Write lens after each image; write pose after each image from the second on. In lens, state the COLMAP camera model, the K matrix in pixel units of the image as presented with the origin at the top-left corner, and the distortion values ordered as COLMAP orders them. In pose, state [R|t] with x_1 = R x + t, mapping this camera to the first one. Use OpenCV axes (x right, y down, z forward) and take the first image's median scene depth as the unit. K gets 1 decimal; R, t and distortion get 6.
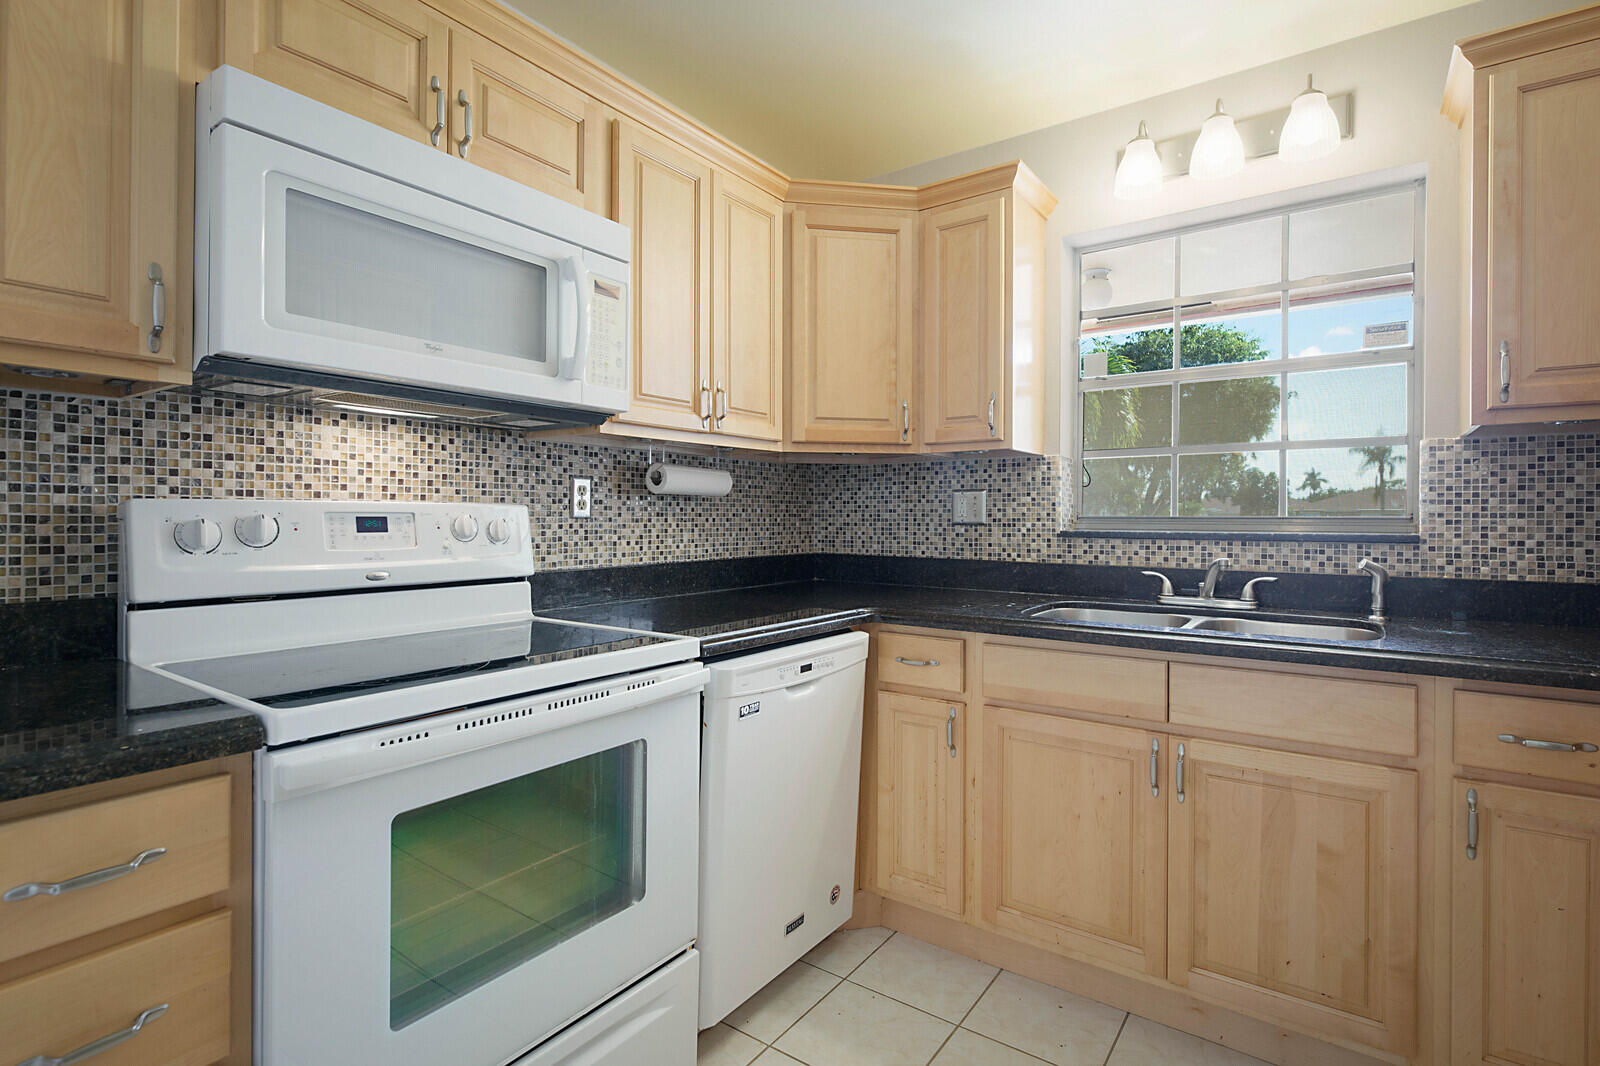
lens RADIAL K [[774.4, 0, 797.6], [0, 774.4, 516.3], [0, 0, 1]] dist [0.004116, -0.000997]
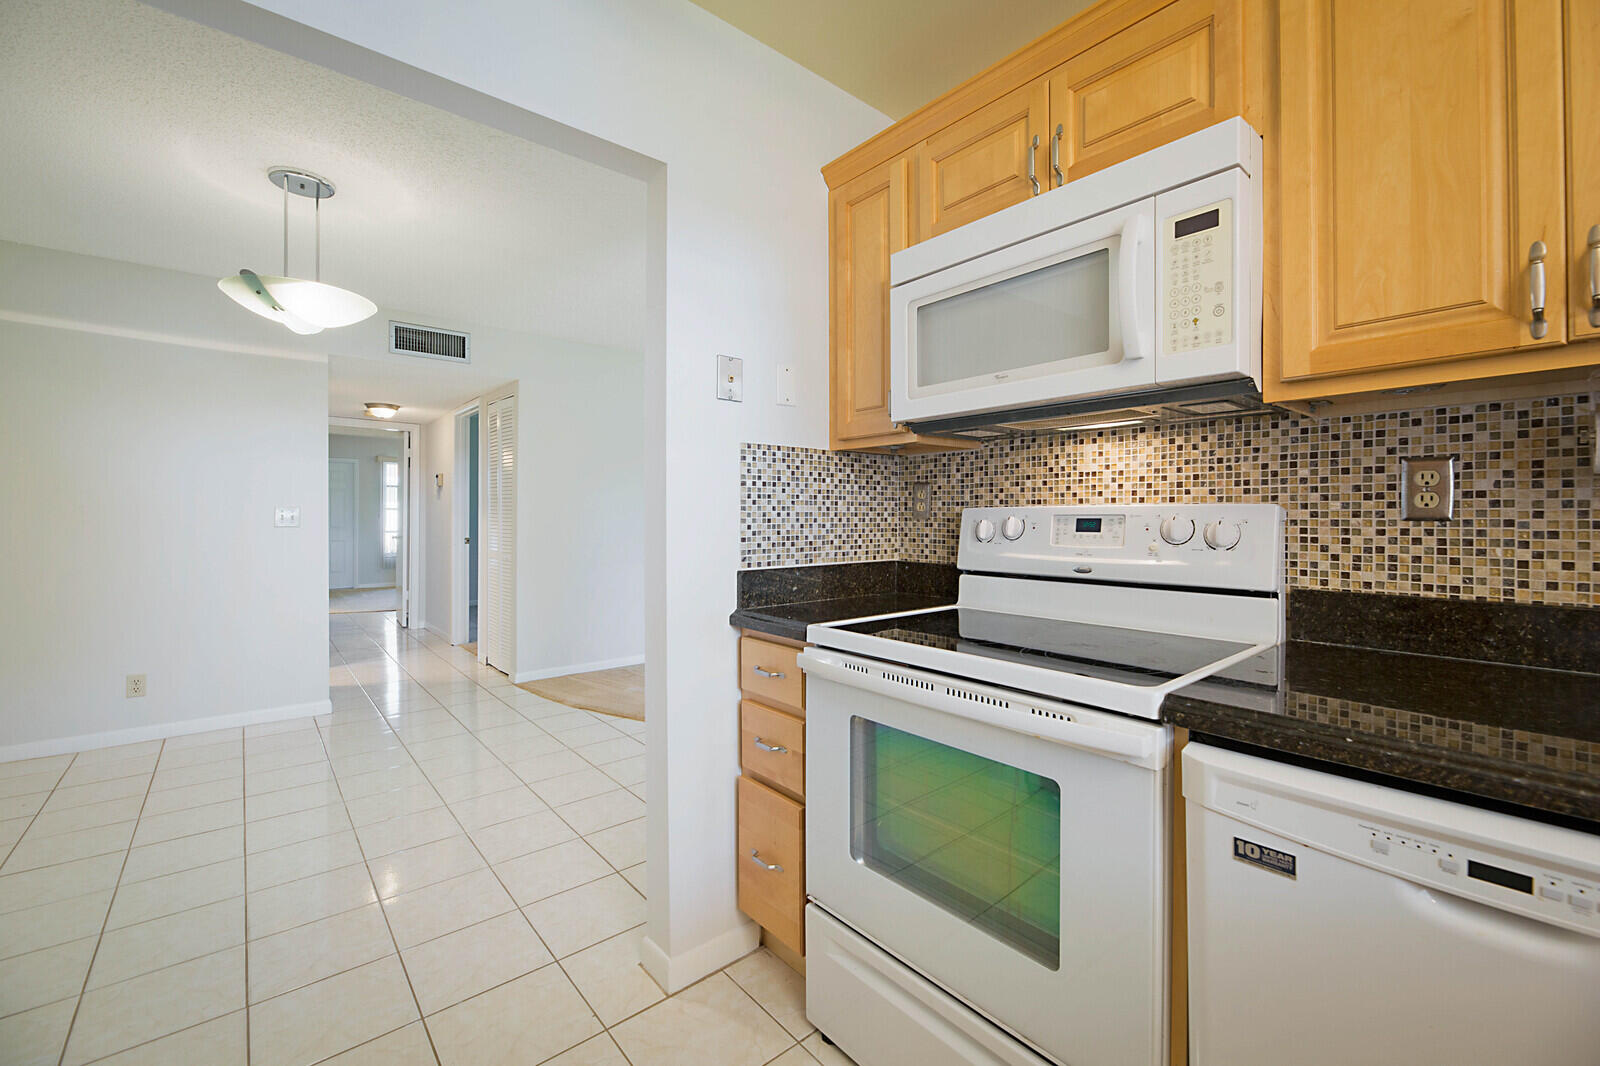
lens RADIAL K [[674.2, 0, 833.3], [0, 674.2, 516.4], [0, 0, 1]] dist [-0.002730, -0.000548]
pose [[-0.224989, -0.005991, -0.974343, 0.451135], [-0.000128, 0.999981, -0.006119, 0.003115], [0.974361, -0.001252, -0.224986, 0.736289]]
